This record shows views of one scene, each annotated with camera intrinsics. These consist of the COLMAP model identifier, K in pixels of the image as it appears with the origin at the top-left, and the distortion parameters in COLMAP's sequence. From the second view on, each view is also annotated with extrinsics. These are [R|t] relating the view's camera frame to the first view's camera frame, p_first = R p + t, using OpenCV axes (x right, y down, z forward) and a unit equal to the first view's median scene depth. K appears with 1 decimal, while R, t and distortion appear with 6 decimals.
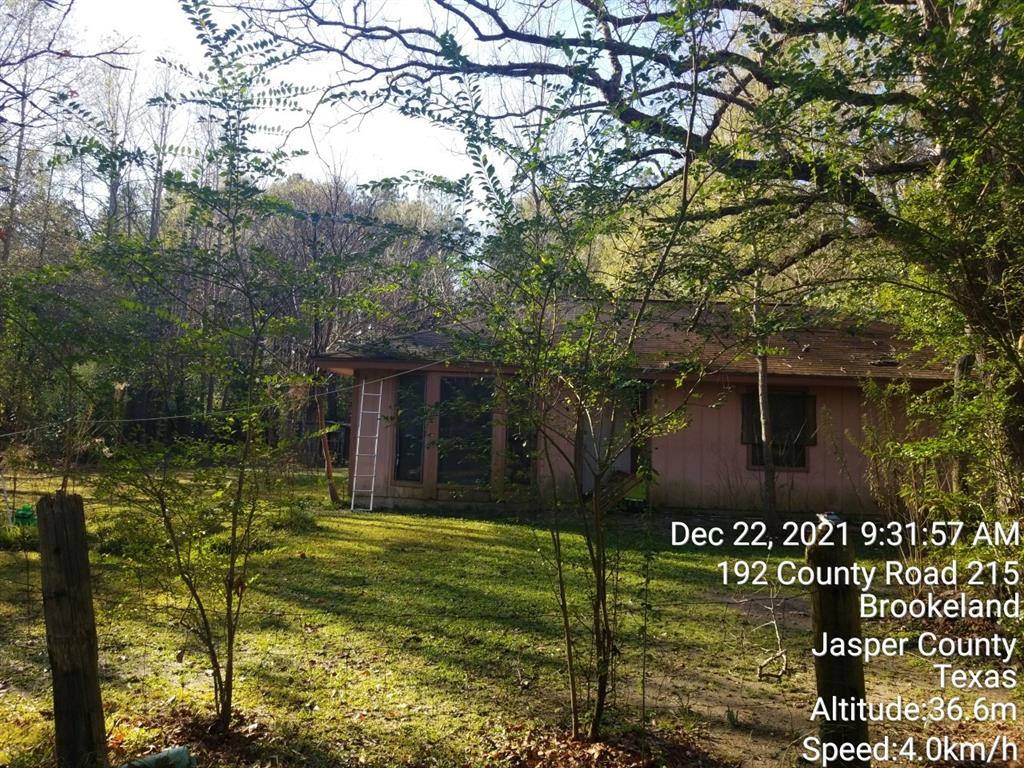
lens RADIAL K [[745.7, 0, 531.4], [0, 745.7, 327.7], [0, 0, 1]] dist [0.093230, -0.188026]
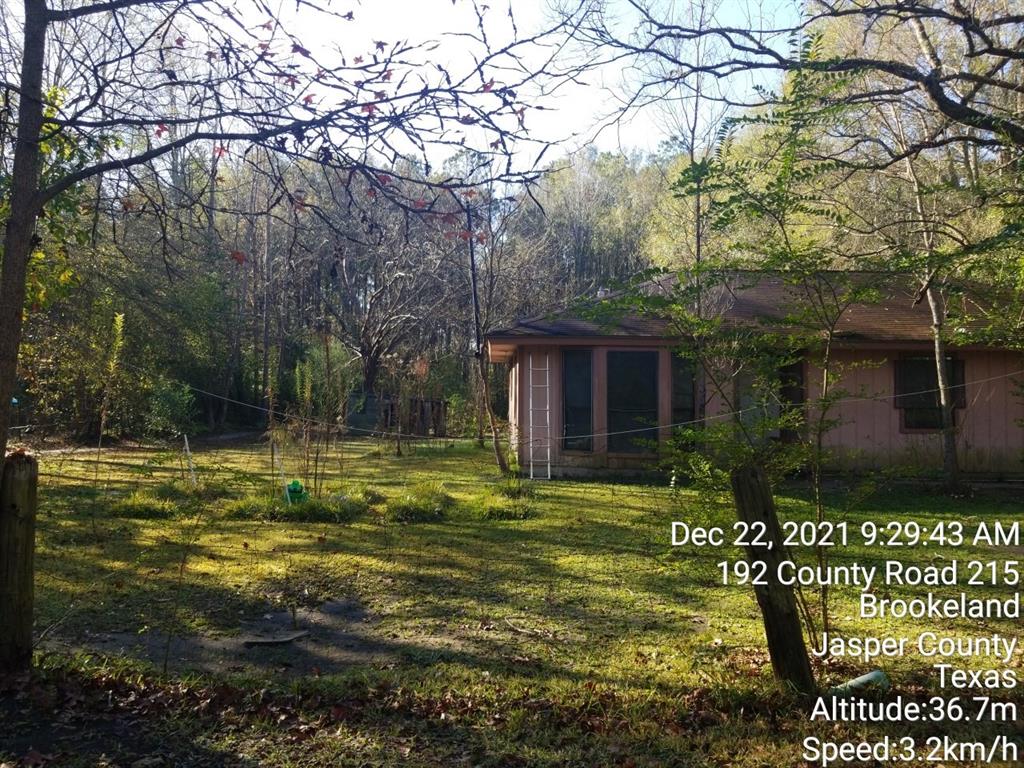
lens RADIAL K [[745.7, 0, 531.4], [0, 745.7, 327.7], [0, 0, 1]] dist [0.093230, -0.188026]
pose [[0.999739, -0.022493, -0.004075, -0.253970], [0.022641, 0.998909, 0.040846, -0.013349], [0.003151, -0.040927, 0.999157, -0.049439]]
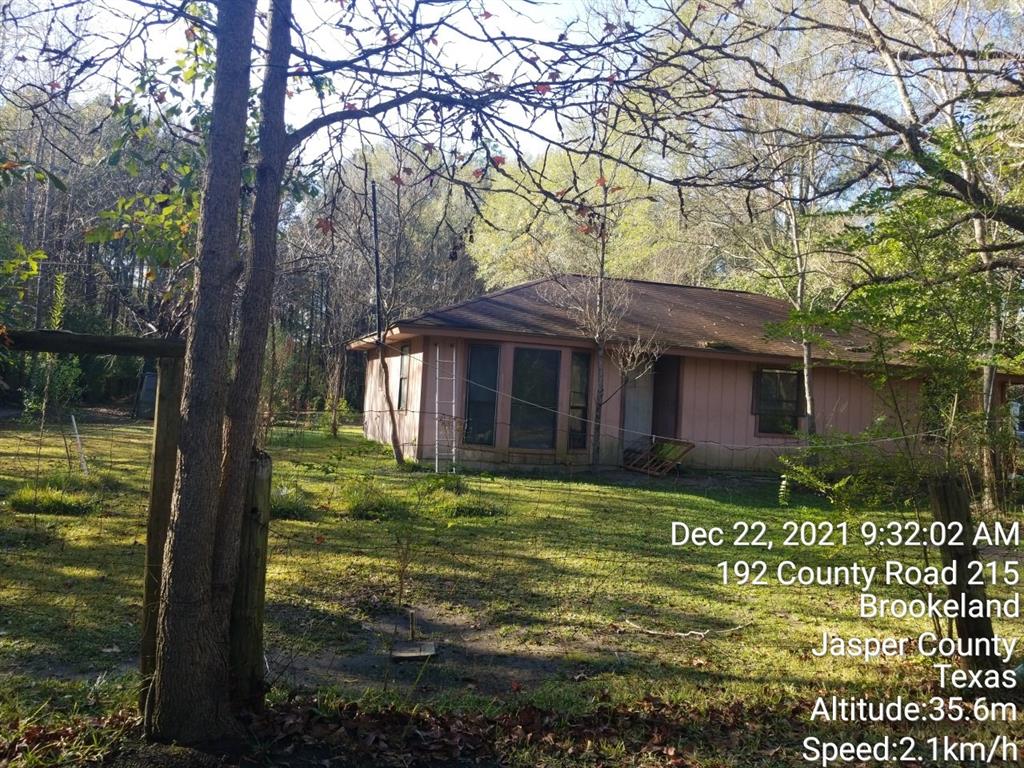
lens RADIAL K [[745.7, 0, 531.4], [0, 745.7, 327.7], [0, 0, 1]] dist [0.093230, -0.188026]
pose [[0.959283, 0.048226, 0.278299, -0.440977], [-0.063191, 0.996984, 0.045051, -0.011823], [-0.275287, -0.060803, 0.959437, -0.015685]]
